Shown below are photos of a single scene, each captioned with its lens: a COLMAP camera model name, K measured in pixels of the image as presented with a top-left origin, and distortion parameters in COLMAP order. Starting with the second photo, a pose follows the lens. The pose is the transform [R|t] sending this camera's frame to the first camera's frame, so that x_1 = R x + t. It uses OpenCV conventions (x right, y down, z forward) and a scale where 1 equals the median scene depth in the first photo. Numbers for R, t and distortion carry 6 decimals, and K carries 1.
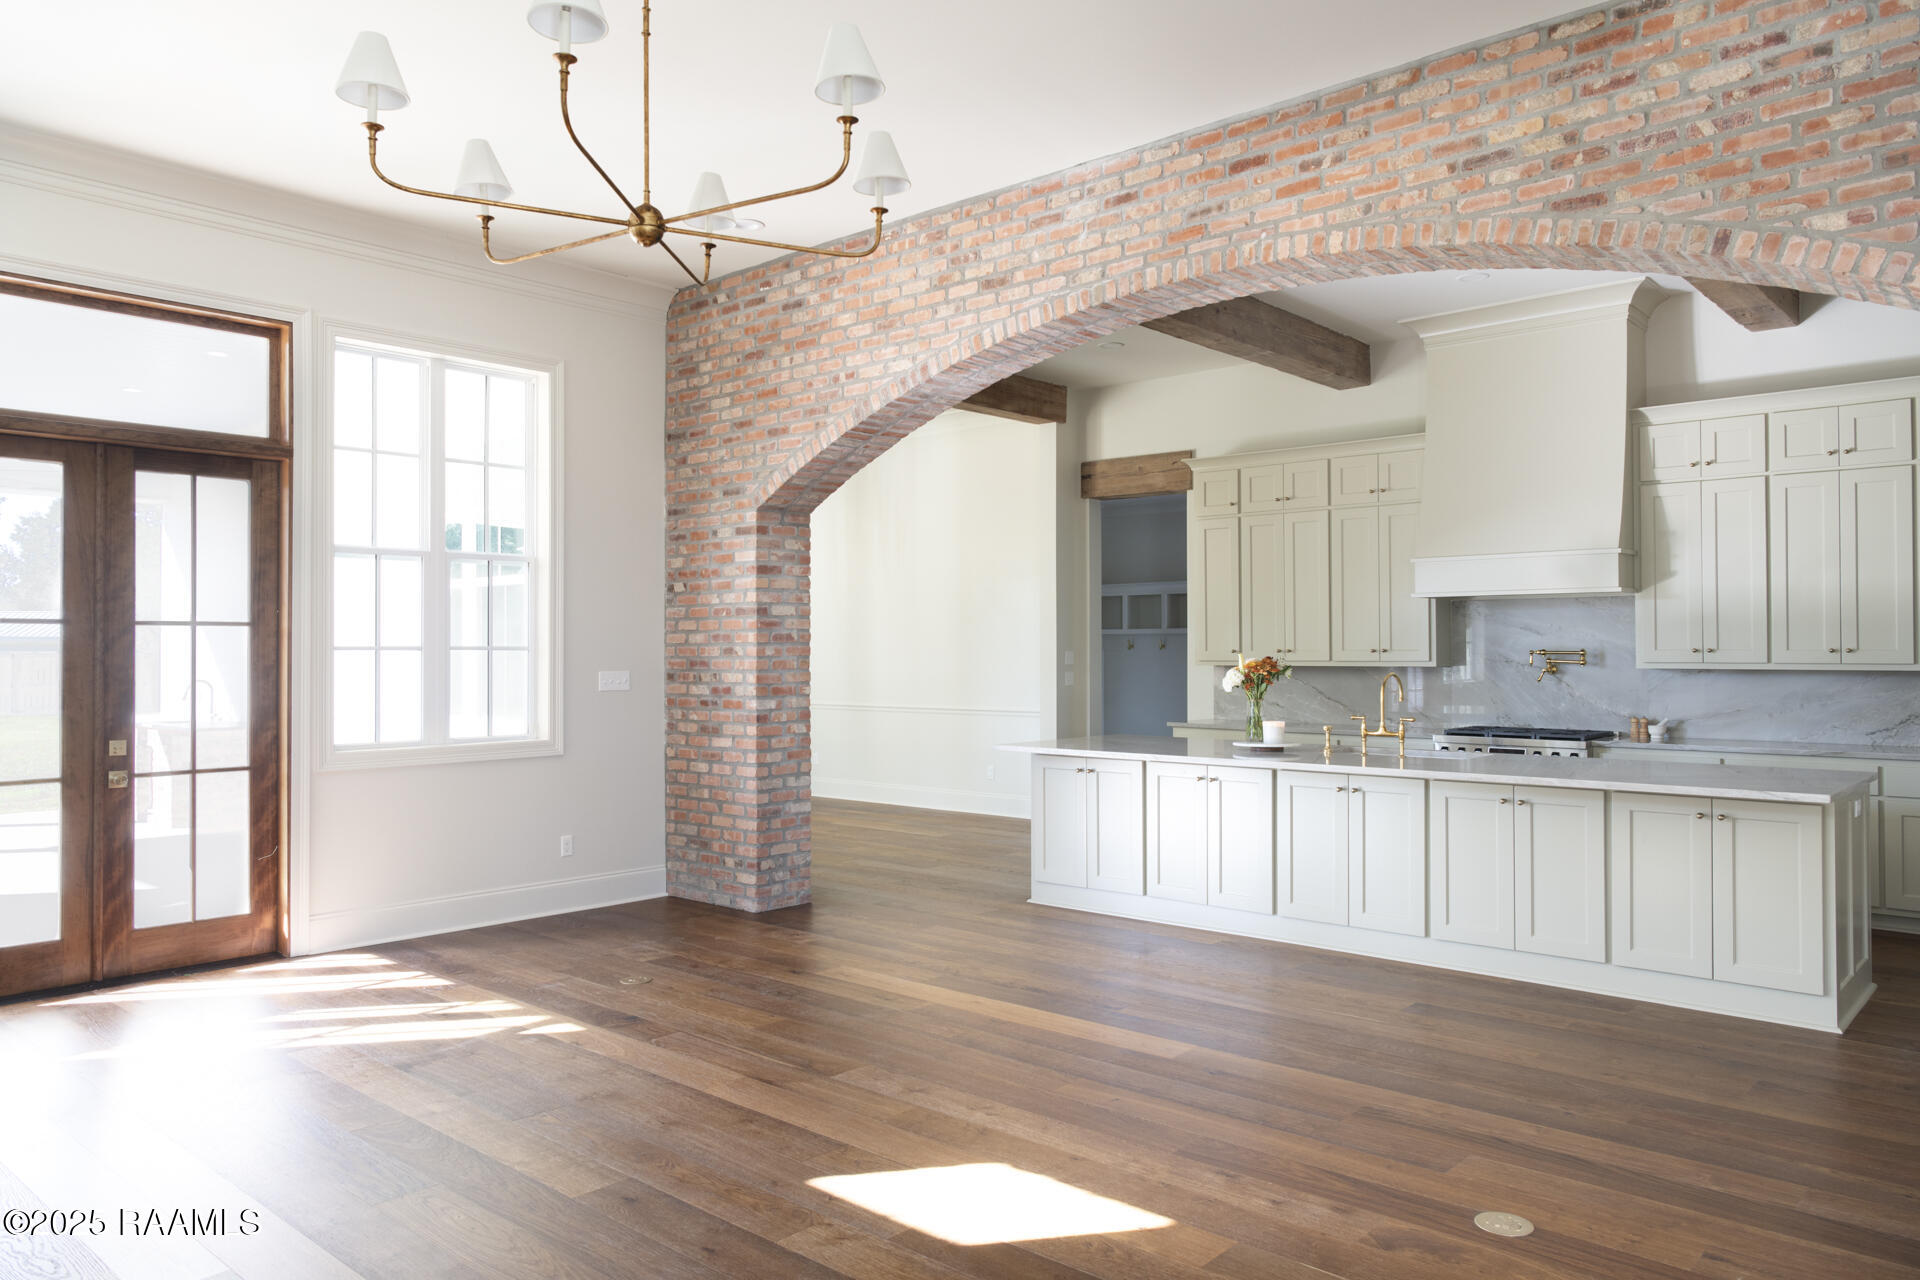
lens RADIAL K [[1310.3, 0, 957.8], [0, 1310.3, 632.8], [0, 0, 1]] dist [0.002403, 0.000583]
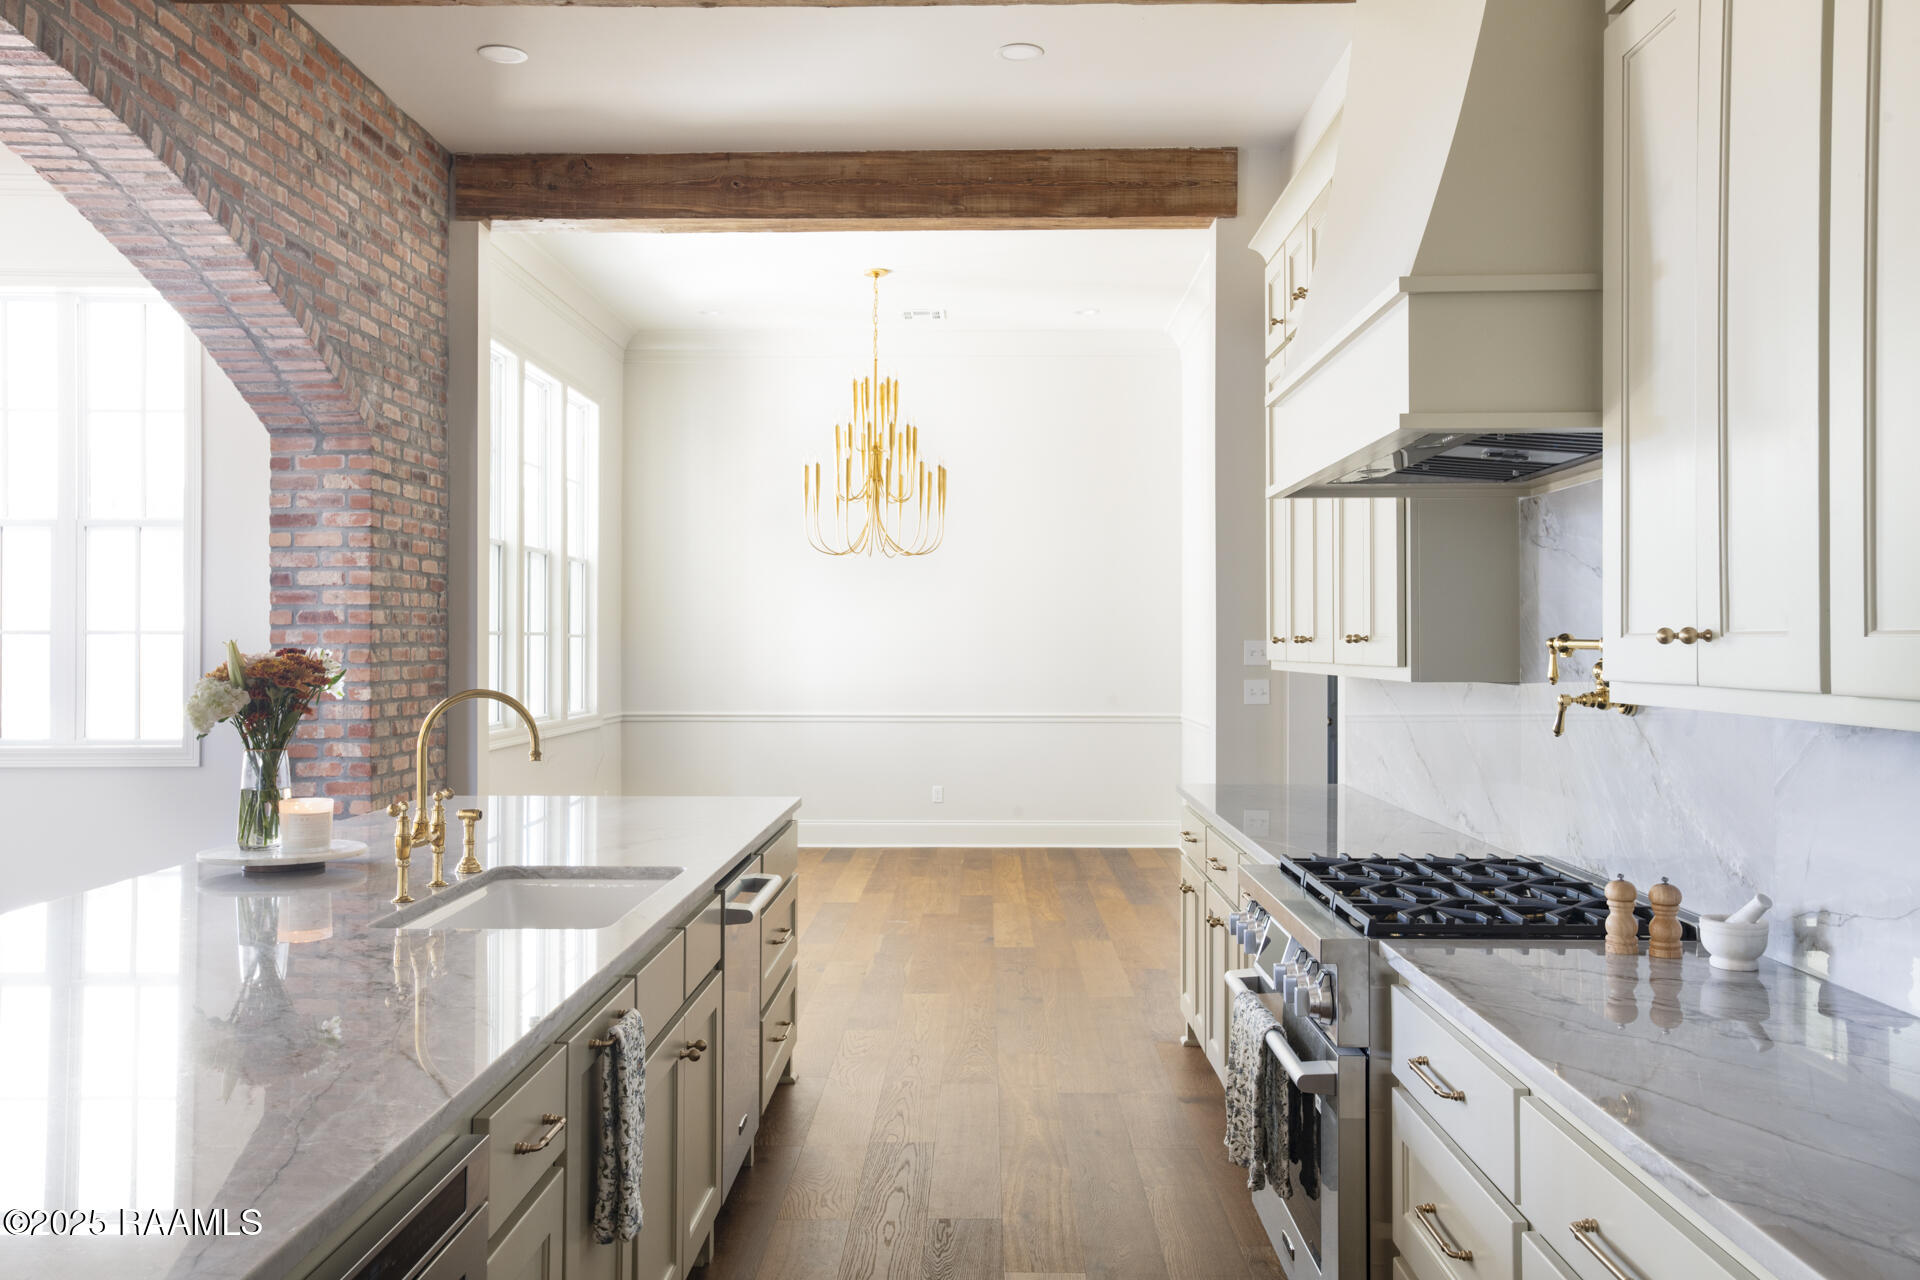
lens RADIAL K [[1561.3, 0, 966.3], [0, 1561.3, 632.6], [0, 0, 1]] dist [0.000757, 0.085640]
pose [[0.658748, -0.001356, -0.752362, 0.715141], [0.007296, 0.999963, 0.004586, 0.010385], [0.752328, -0.008510, 0.658734, 0.716301]]
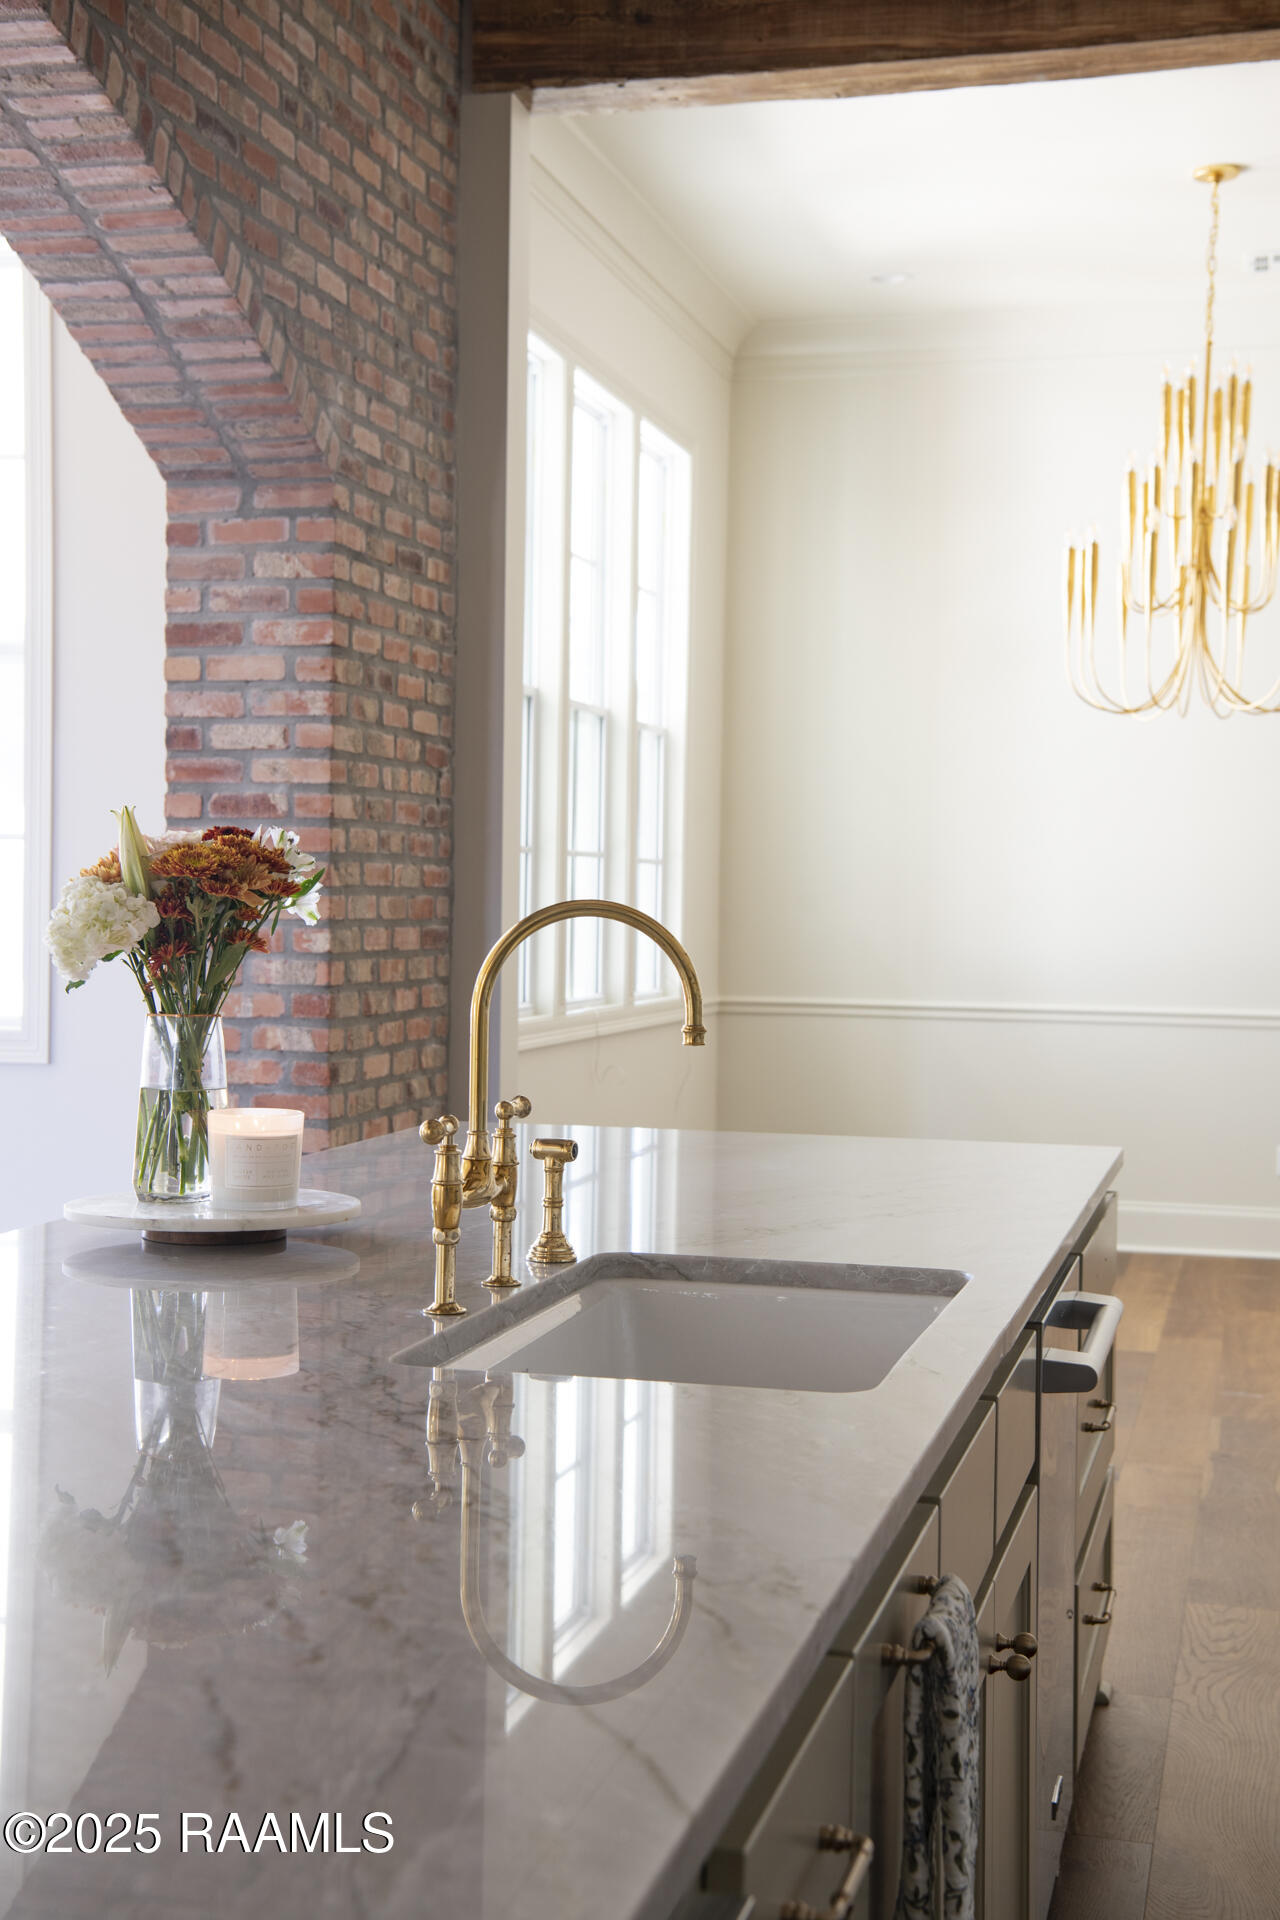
lens RADIAL K [[2625.9, 0, 645.7], [0, 2625.9, 966.7], [0, 0, 1]] dist [0.163152, 0.163441]
pose [[0.472634, 0.033642, -0.880616, 0.626790], [-0.005353, 0.999362, 0.035306, 0.023500], [0.881242, -0.011973, 0.472513, 0.733833]]
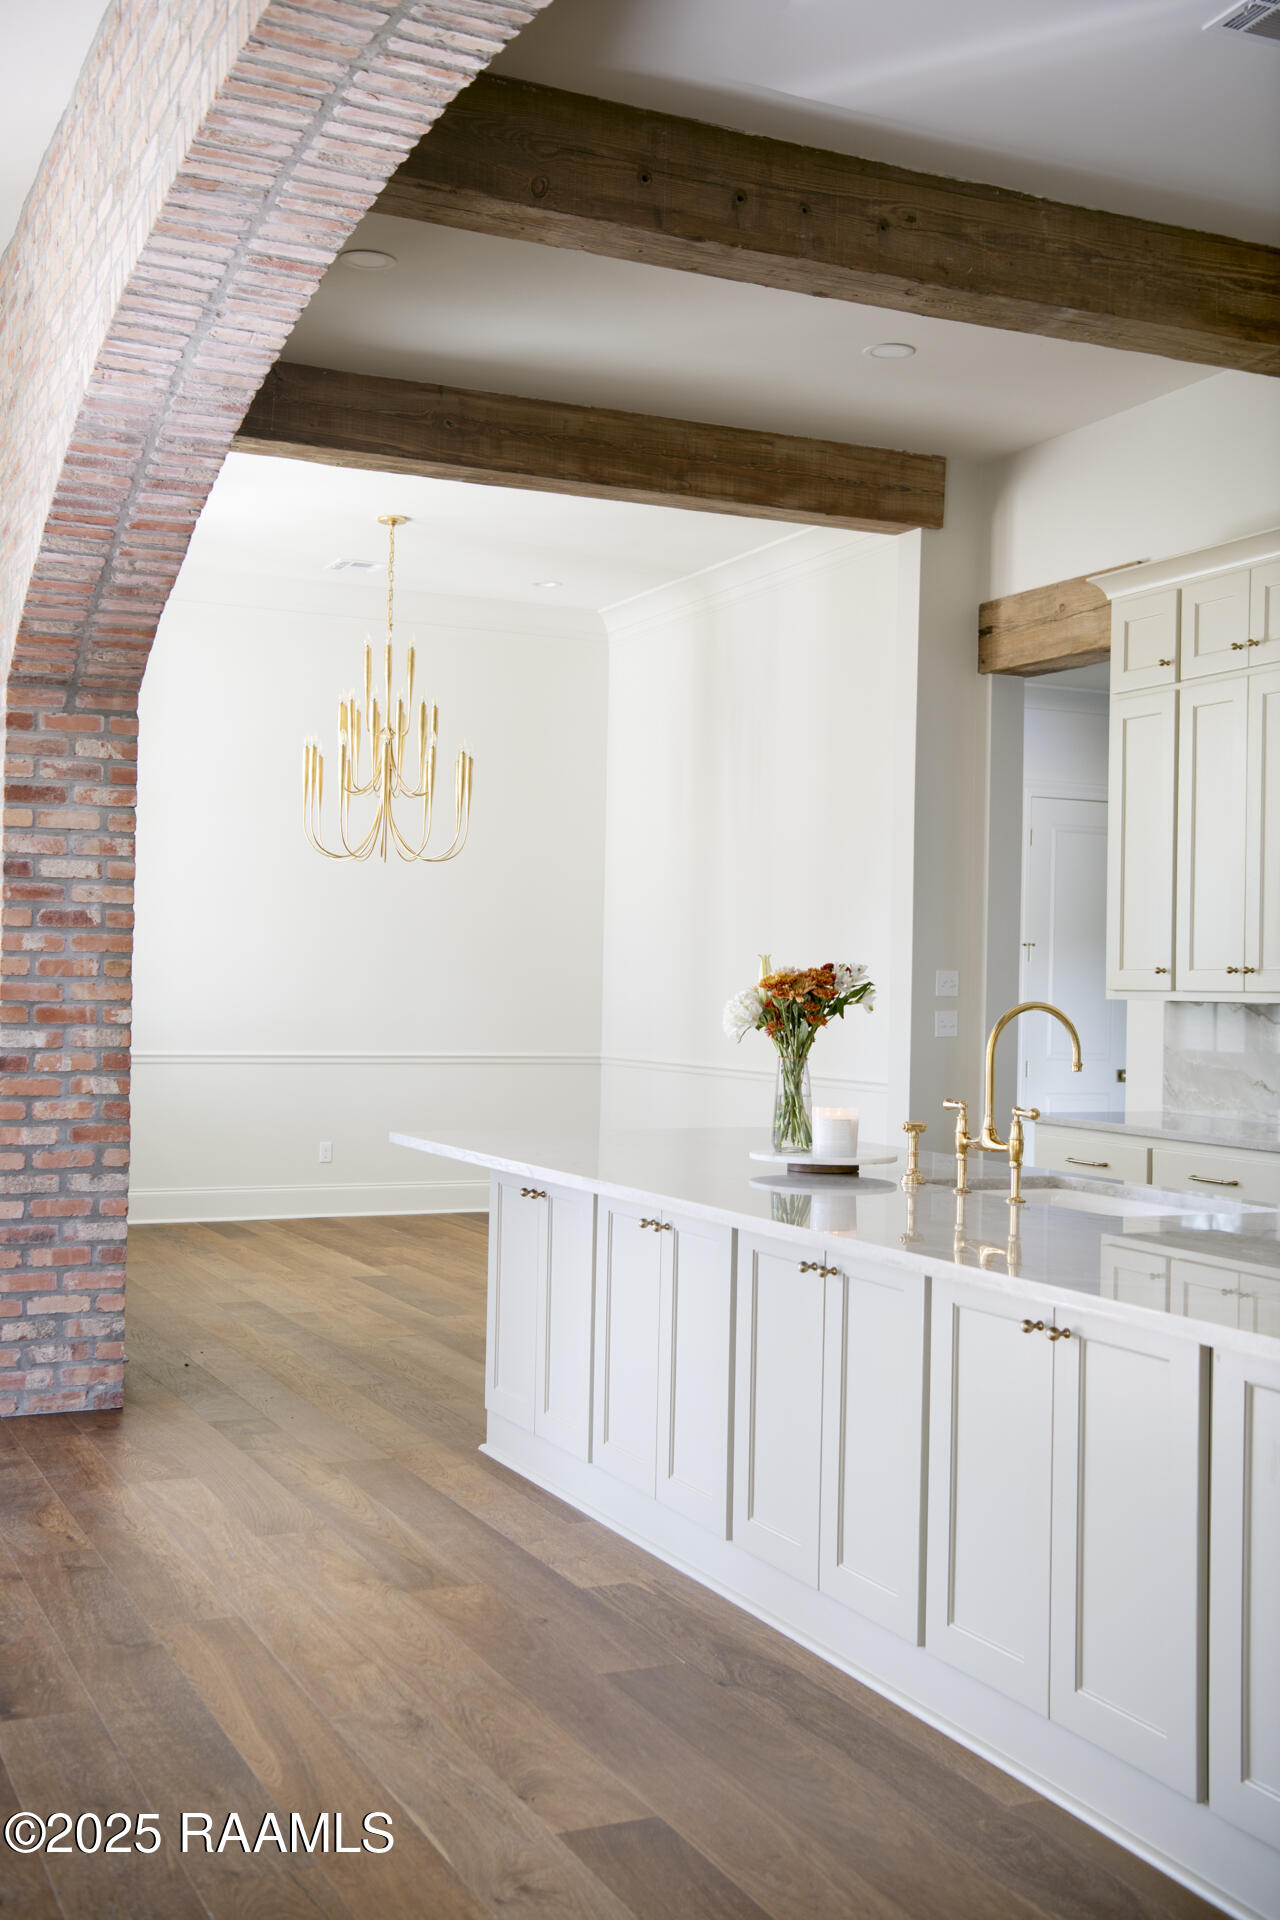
lens RADIAL K [[2042.0, 0, 640.0], [0, 2042.0, 960.0], [0, 0, 1]] dist [0.066163, 0.035391]
pose [[0.919886, 0.016236, -0.391850, 0.425027], [-0.017119, 0.999853, 0.001240, 0.015960], [0.391813, 0.005568, 0.920028, 0.306362]]
